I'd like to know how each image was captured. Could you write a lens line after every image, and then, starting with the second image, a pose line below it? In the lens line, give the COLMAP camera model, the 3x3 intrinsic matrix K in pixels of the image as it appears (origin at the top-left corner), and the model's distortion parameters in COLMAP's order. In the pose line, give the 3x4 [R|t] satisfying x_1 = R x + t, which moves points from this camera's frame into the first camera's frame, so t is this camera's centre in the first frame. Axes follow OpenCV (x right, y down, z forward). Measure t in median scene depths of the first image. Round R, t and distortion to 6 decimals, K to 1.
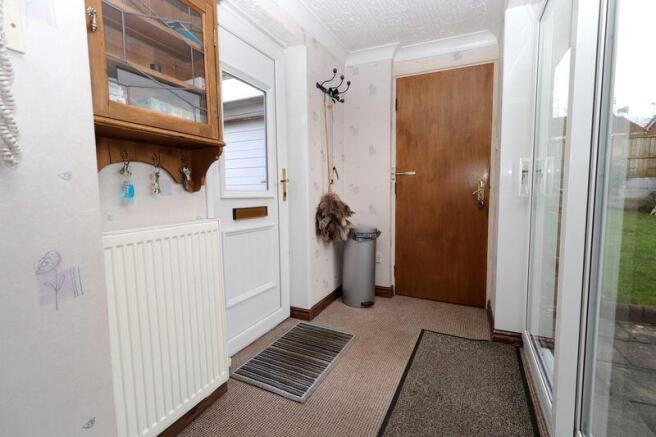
lens RADIAL K [[302.0, 0, 330.3], [0, 302.0, 220.6], [0, 0, 1]] dist [0.008575, -0.000203]
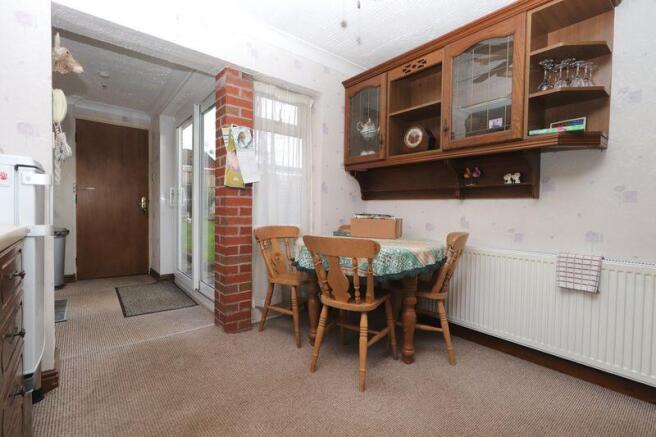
lens RADIAL K [[302.0, 0, 330.3], [0, 302.0, 220.6], [0, 0, 1]] dist [0.008575, -0.000203]
pose [[0.402582, -0.004100, 0.915375, -0.602702], [0.059461, 0.997995, -0.021681, 0.091509], [-0.913451, 0.063158, 0.402018, -0.592207]]
